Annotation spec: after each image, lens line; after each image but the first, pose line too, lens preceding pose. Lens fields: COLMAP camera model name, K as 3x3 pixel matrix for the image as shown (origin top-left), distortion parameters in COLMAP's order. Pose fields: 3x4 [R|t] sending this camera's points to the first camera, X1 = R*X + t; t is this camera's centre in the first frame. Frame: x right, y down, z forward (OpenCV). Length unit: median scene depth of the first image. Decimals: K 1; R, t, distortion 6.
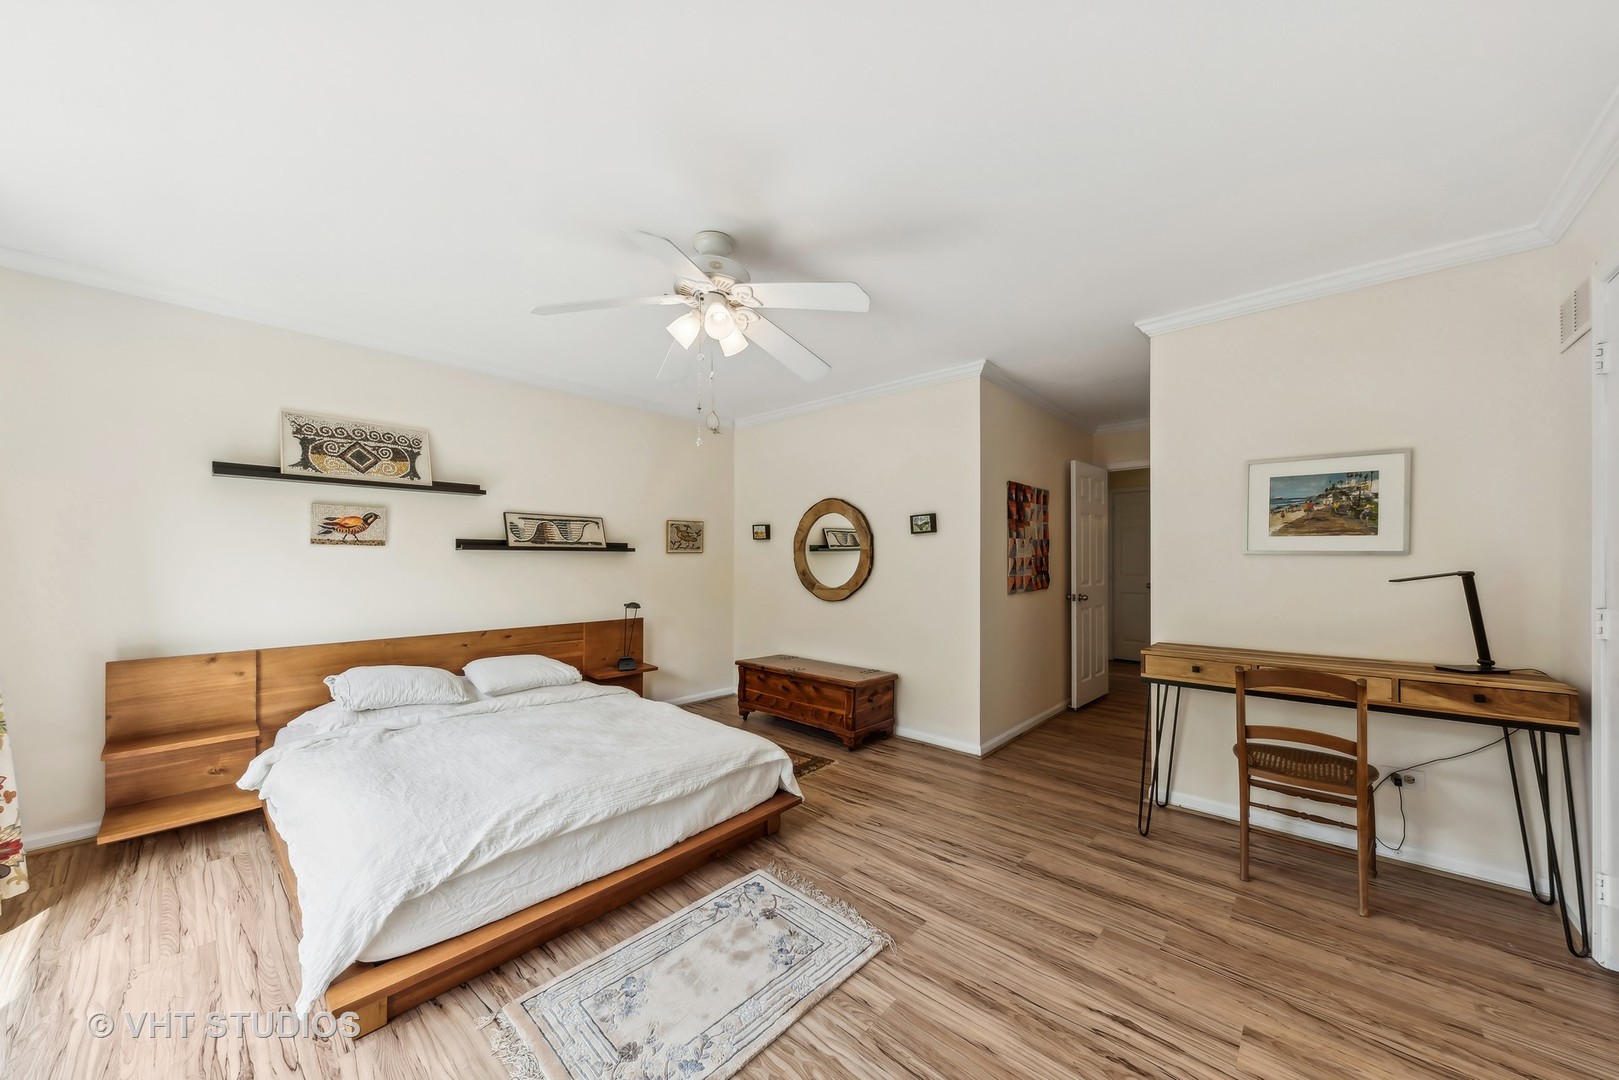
lens RADIAL K [[572.7, 0, 814.0], [0, 572.7, 552.7], [0, 0, 1]] dist [0.023055, -0.006631]
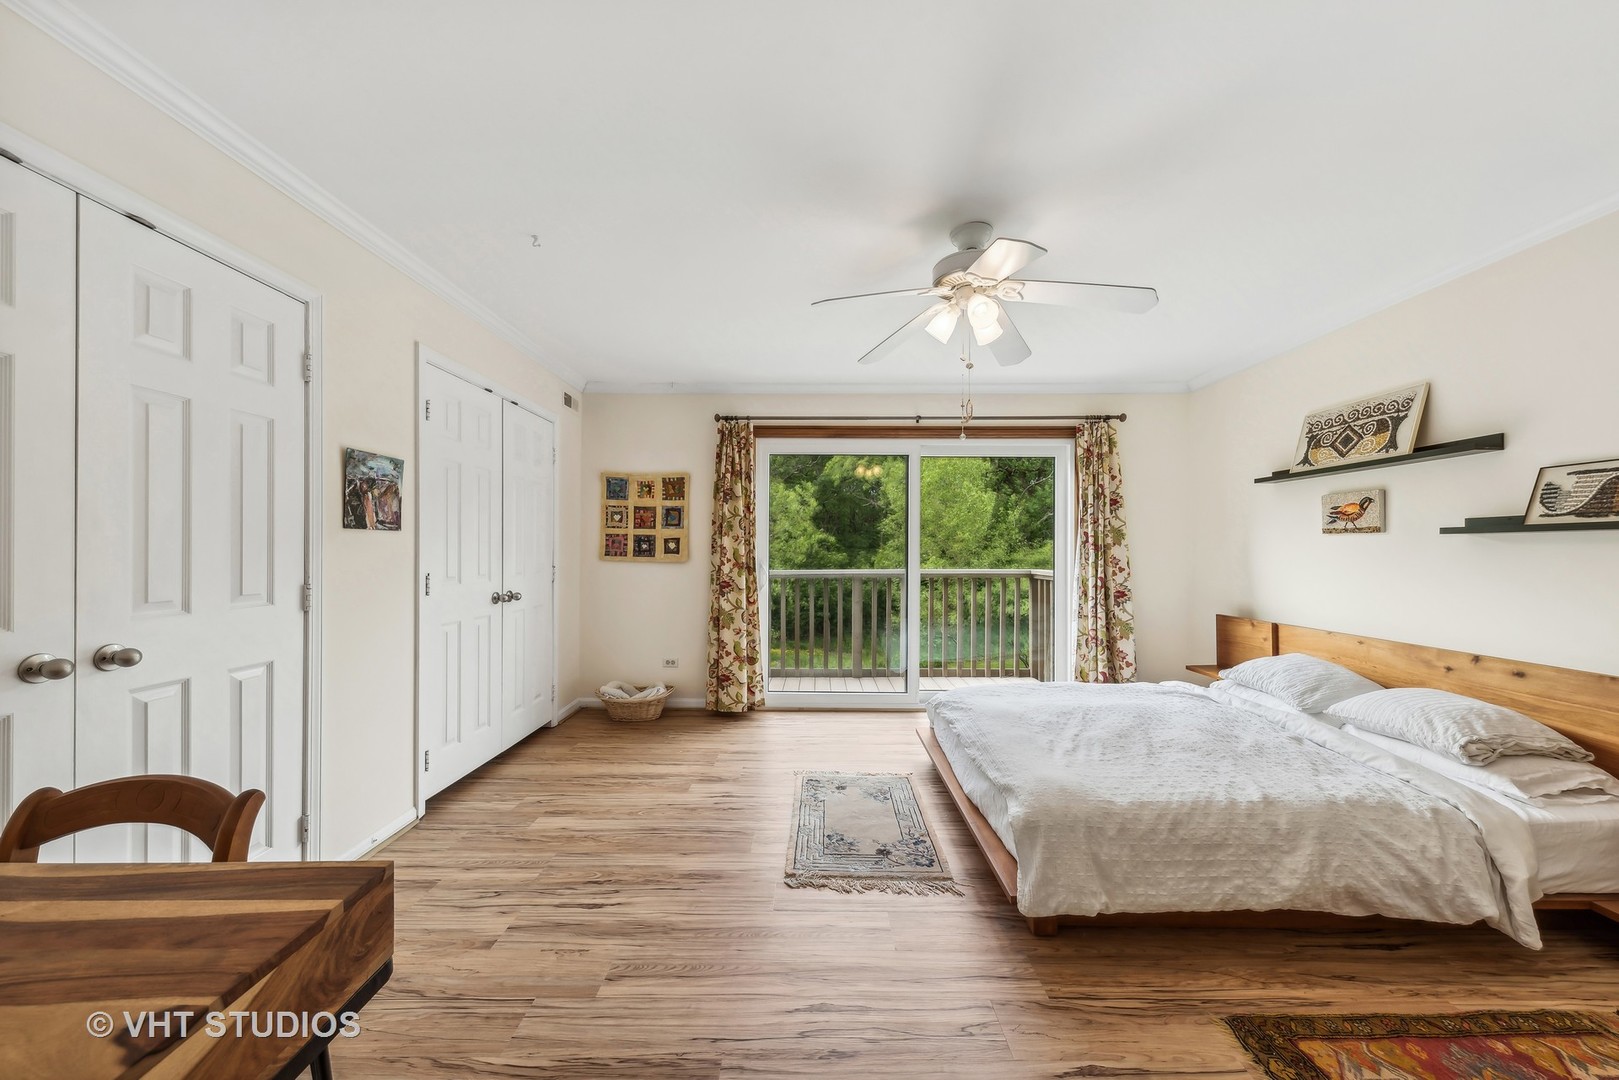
lens RADIAL K [[572.7, 0, 814.0], [0, 572.7, 552.7], [0, 0, 1]] dist [0.023055, -0.006631]
pose [[-0.749506, 0.000945, -0.661996, 0.501126], [0.006201, 0.999965, -0.005593, 0.018848], [0.661968, -0.008298, -0.749486, 1.127776]]
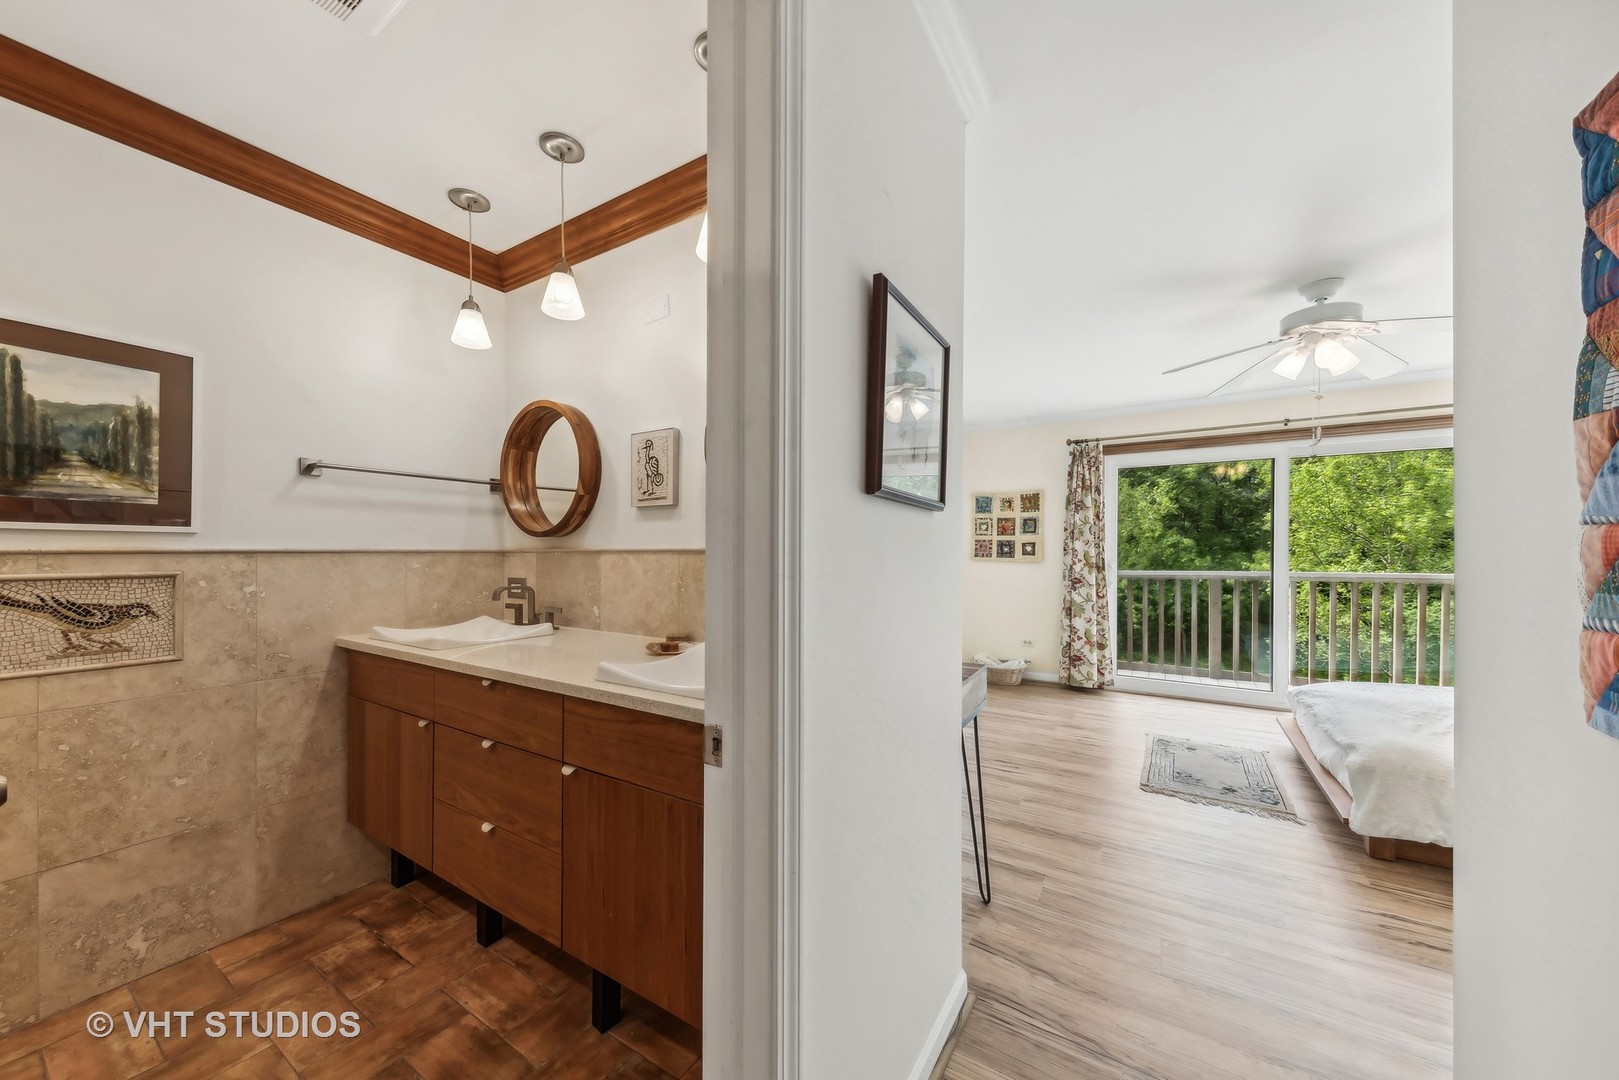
lens RADIAL K [[572.7, 0, 814.0], [0, 572.7, 552.7], [0, 0, 1]] dist [0.023055, -0.006631]
pose [[-0.984108, -0.000689, -0.177571, 0.779812], [0.001209, 0.999943, -0.010579, 0.021556], [0.177568, -0.010626, -0.984051, 1.443067]]
